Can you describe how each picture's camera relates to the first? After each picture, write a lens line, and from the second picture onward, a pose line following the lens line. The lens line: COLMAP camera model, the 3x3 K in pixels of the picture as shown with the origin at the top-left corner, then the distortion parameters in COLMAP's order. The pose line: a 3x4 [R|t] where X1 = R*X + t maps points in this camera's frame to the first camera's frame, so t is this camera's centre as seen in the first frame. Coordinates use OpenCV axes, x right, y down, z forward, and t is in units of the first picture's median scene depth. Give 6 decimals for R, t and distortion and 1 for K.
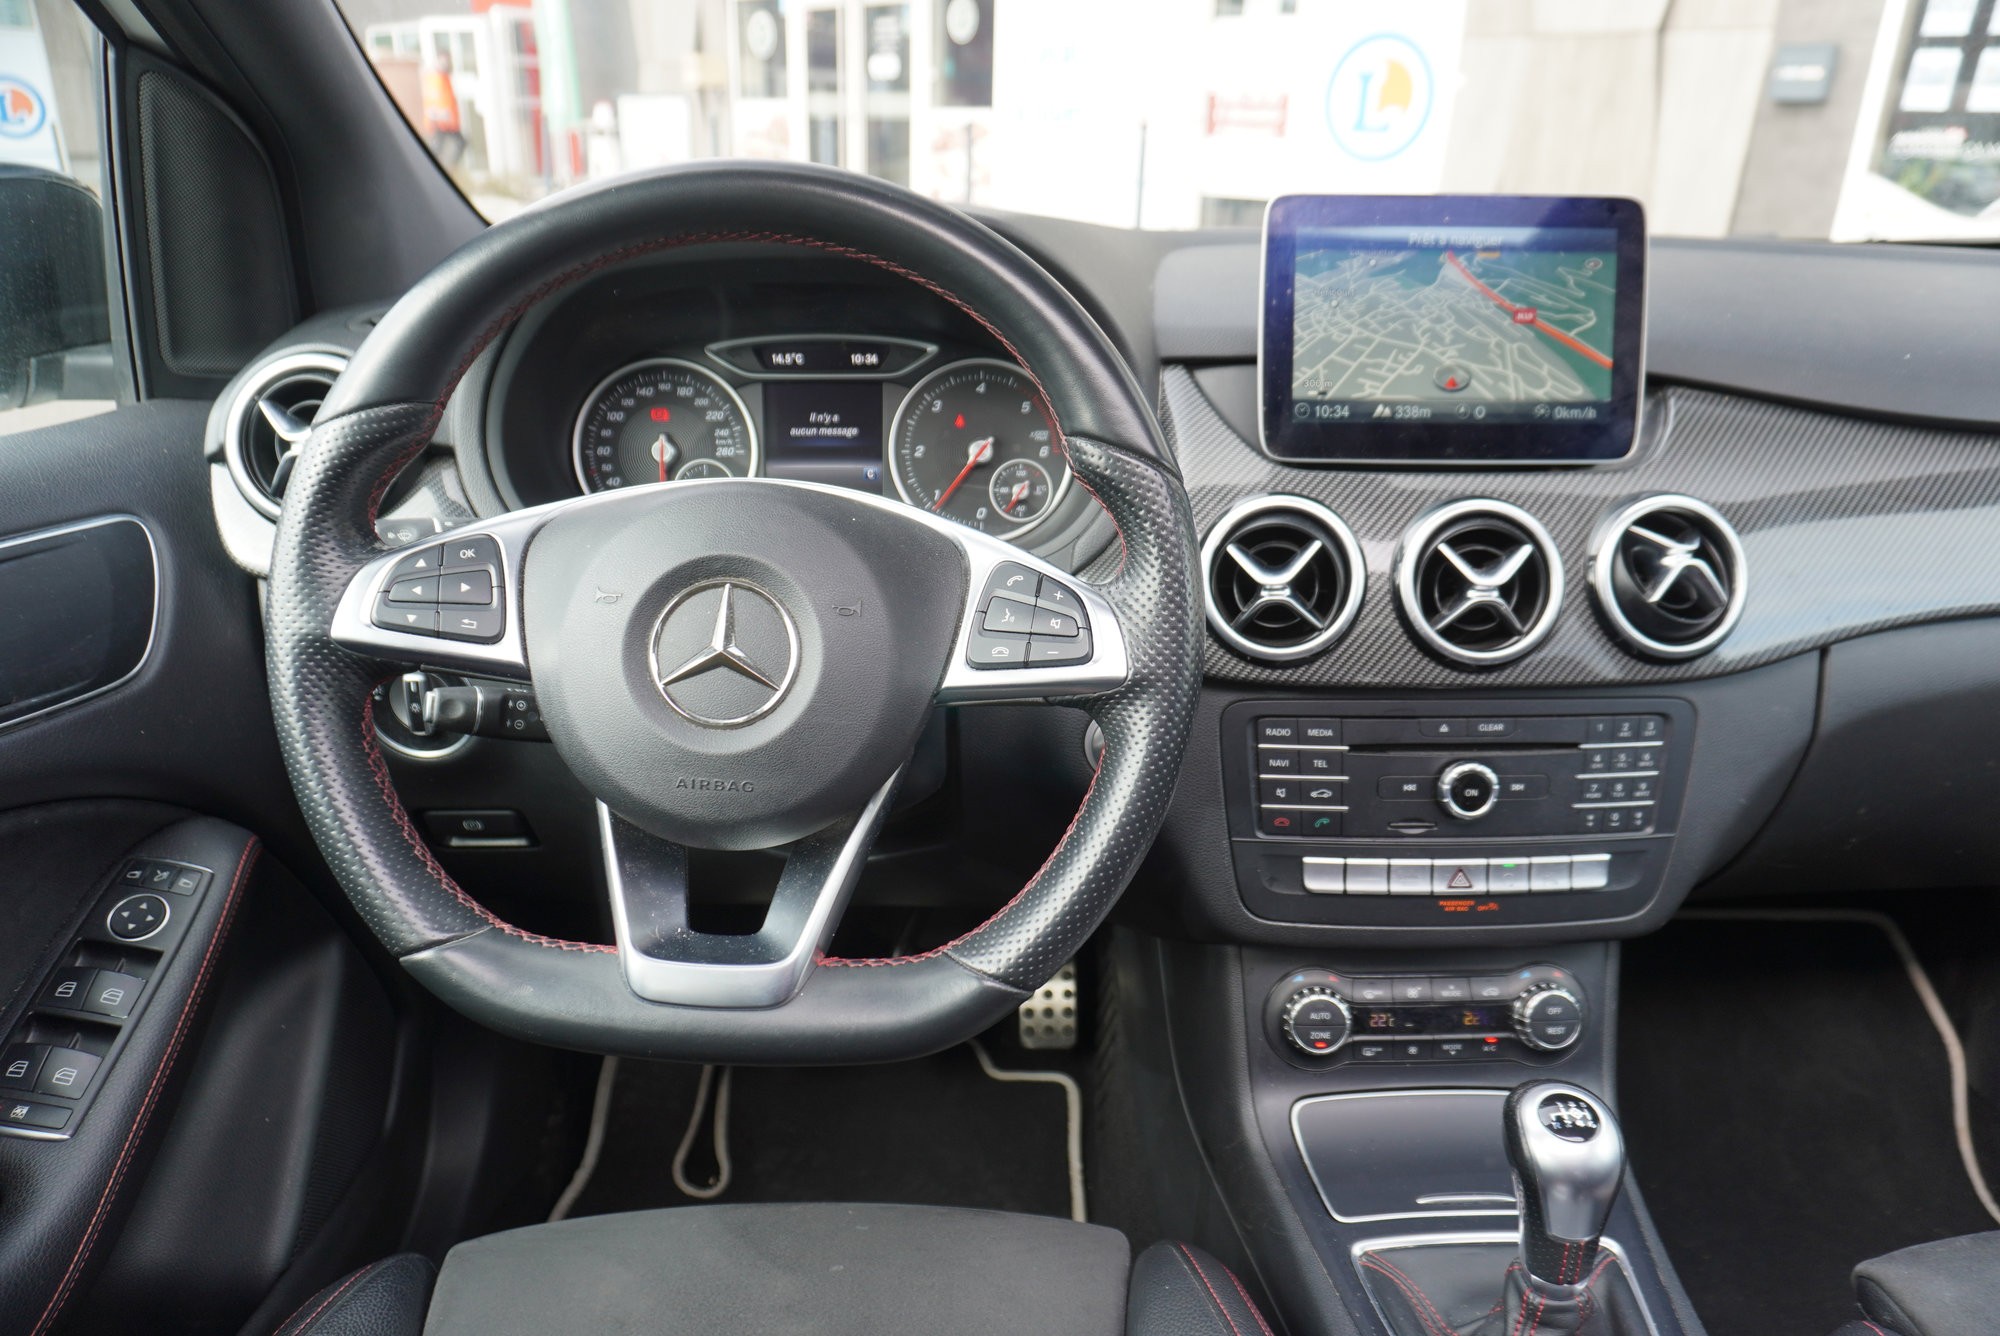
lens RADIAL K [[1352.4, 0, 999.9], [0, 1352.4, 685.1], [0, 0, 1]] dist [-0.054069, 0.036693]
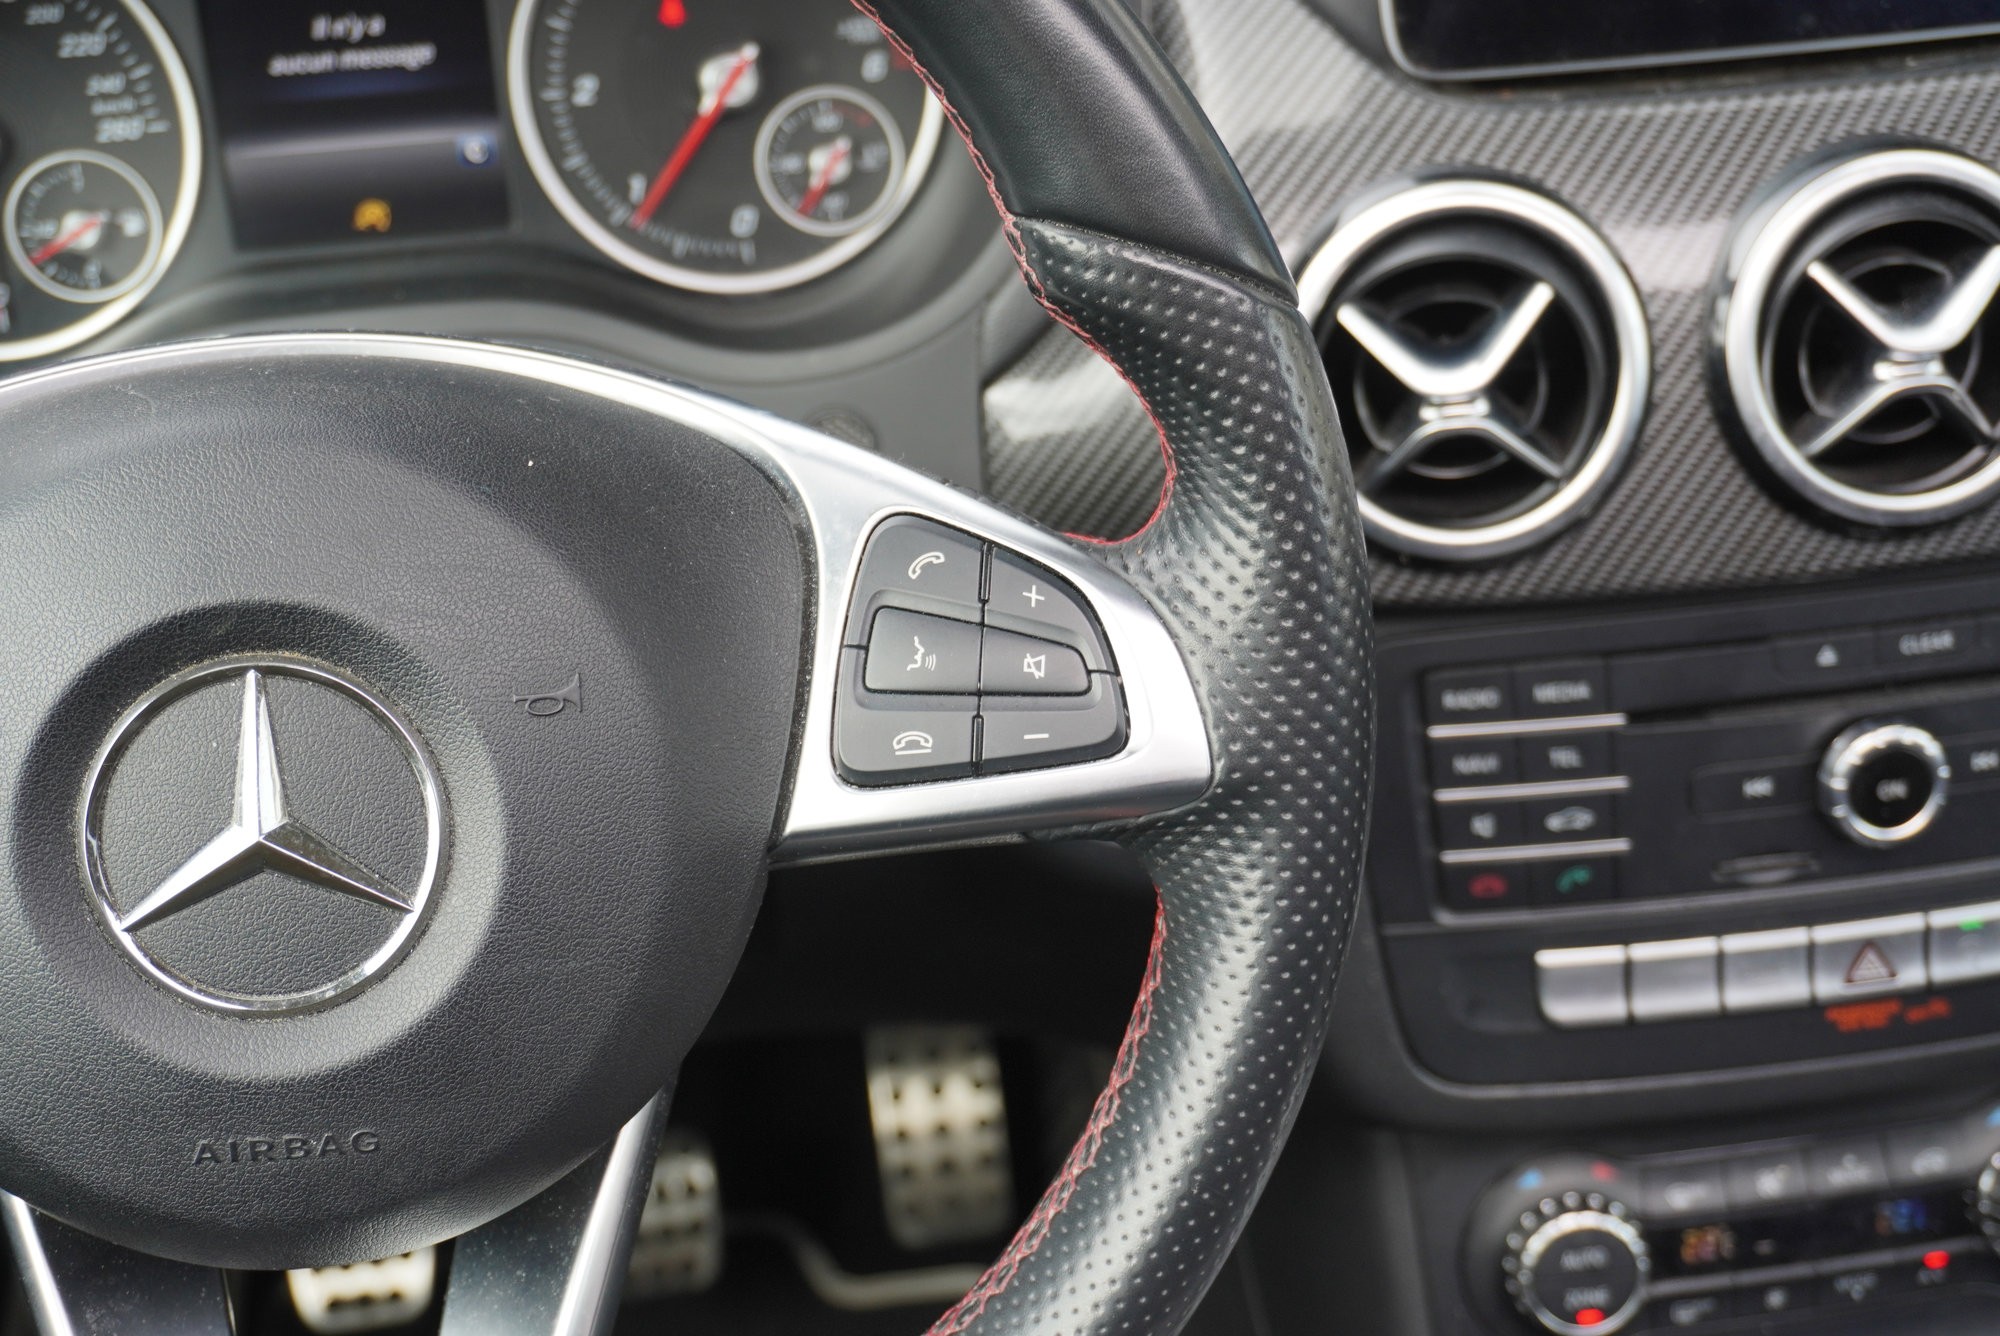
lens RADIAL K [[2799.1, 0, 993.1], [0, 2799.1, 704.3], [0, 0, 1]] dist [0.012439, 0.000000]
pose [[0.989327, -0.107939, 0.097880, -0.045961], [0.090145, 0.981164, 0.170853, -0.142363], [-0.114478, -0.160207, 0.980423, 0.096904]]
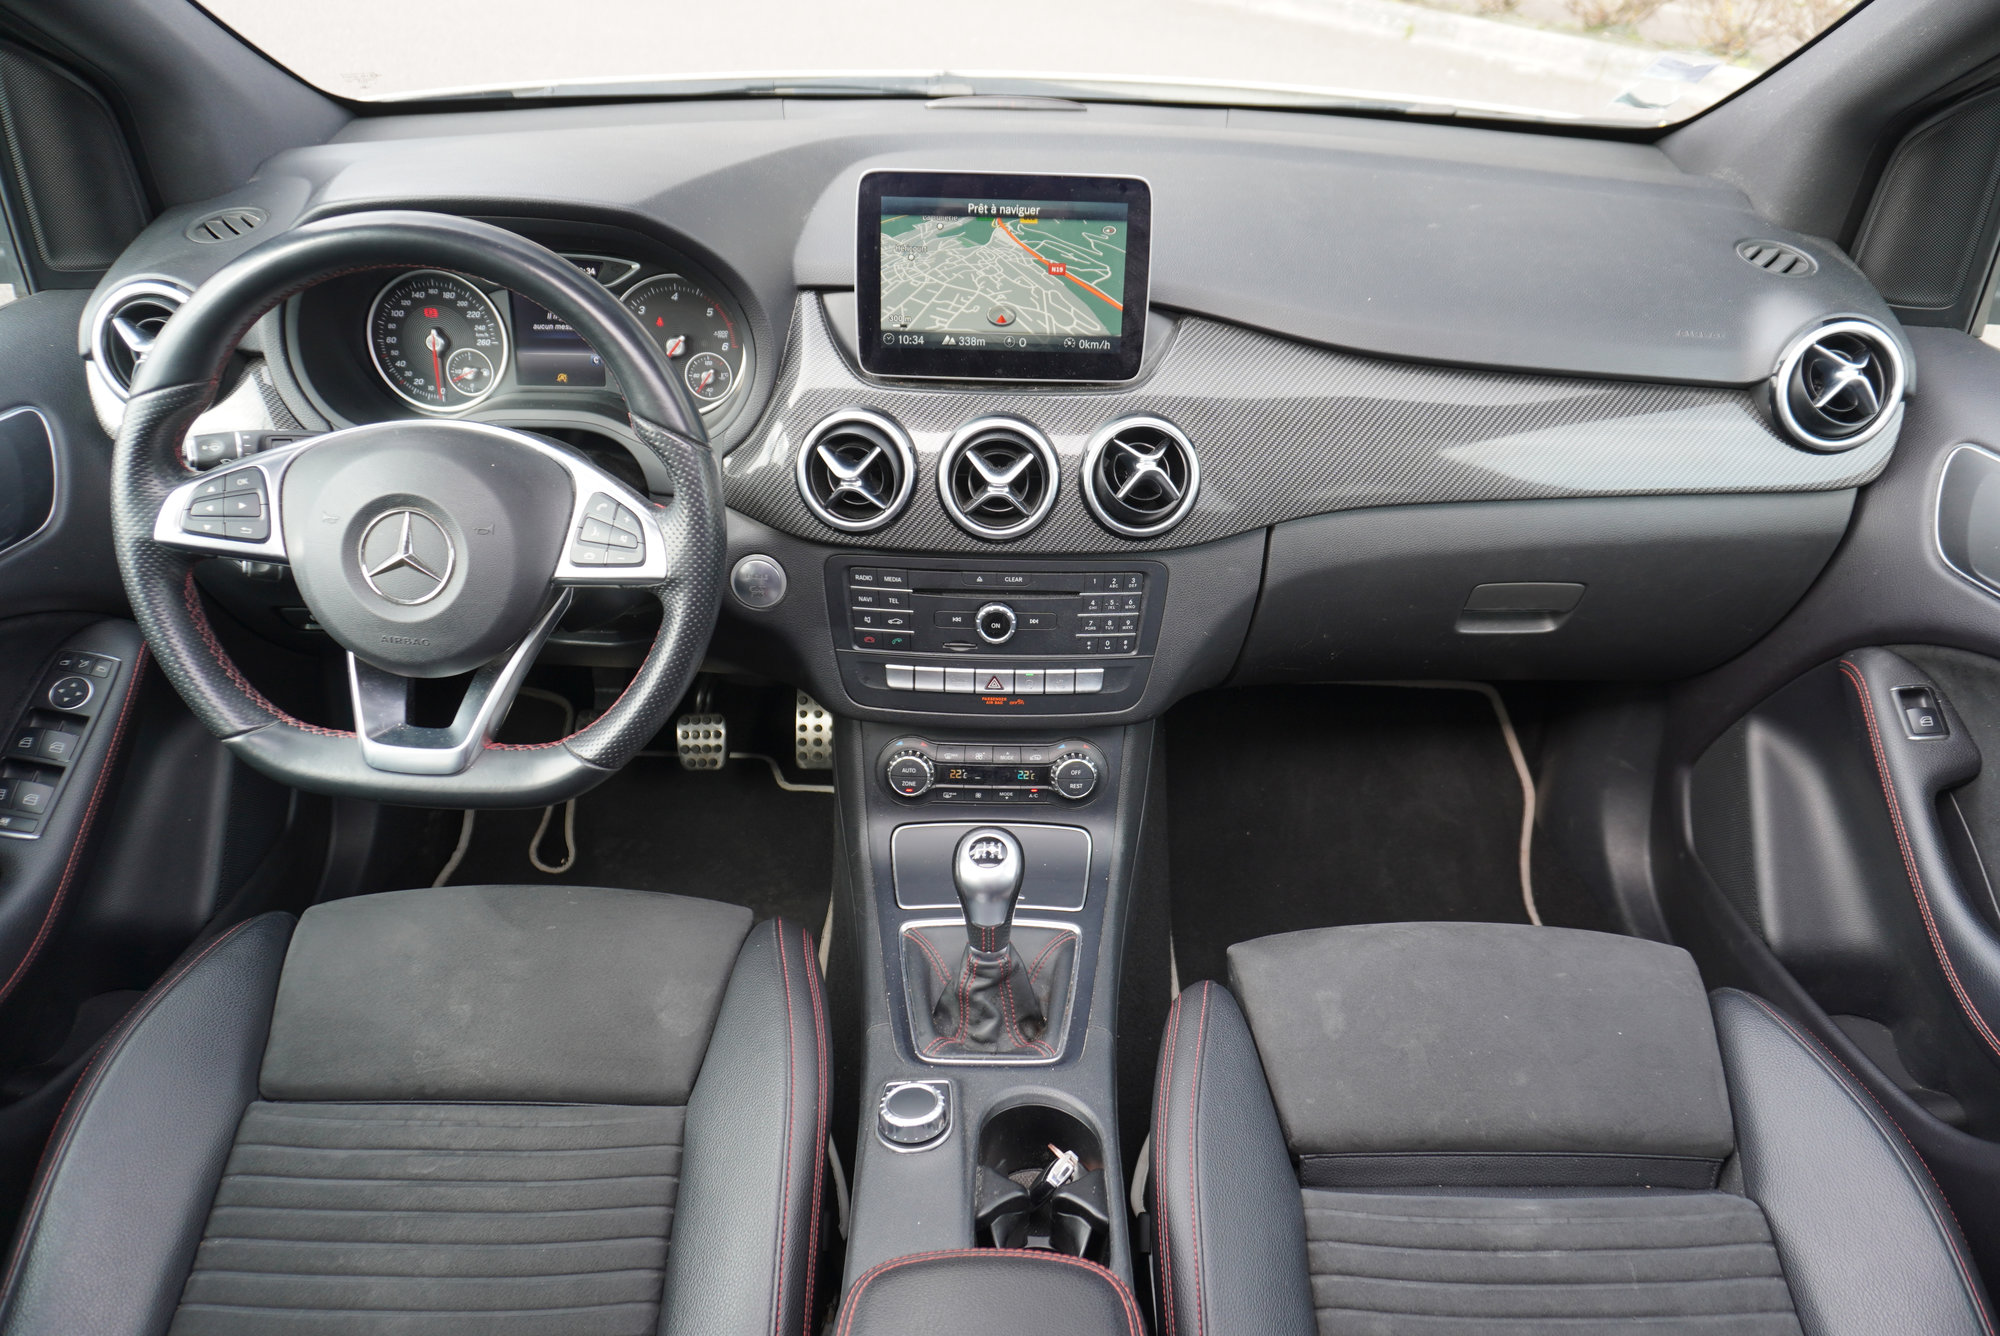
lens RADIAL K [[1352.4, 0, 1015.2], [0, 1352.4, 682.5], [0, 0, 1]] dist [-0.054069, 0.036693]
pose [[0.999684, 0.024819, 0.003985, 0.369191], [-0.025071, 0.972998, 0.229450, -0.189712], [0.001817, -0.229477, 0.973312, -0.400779]]
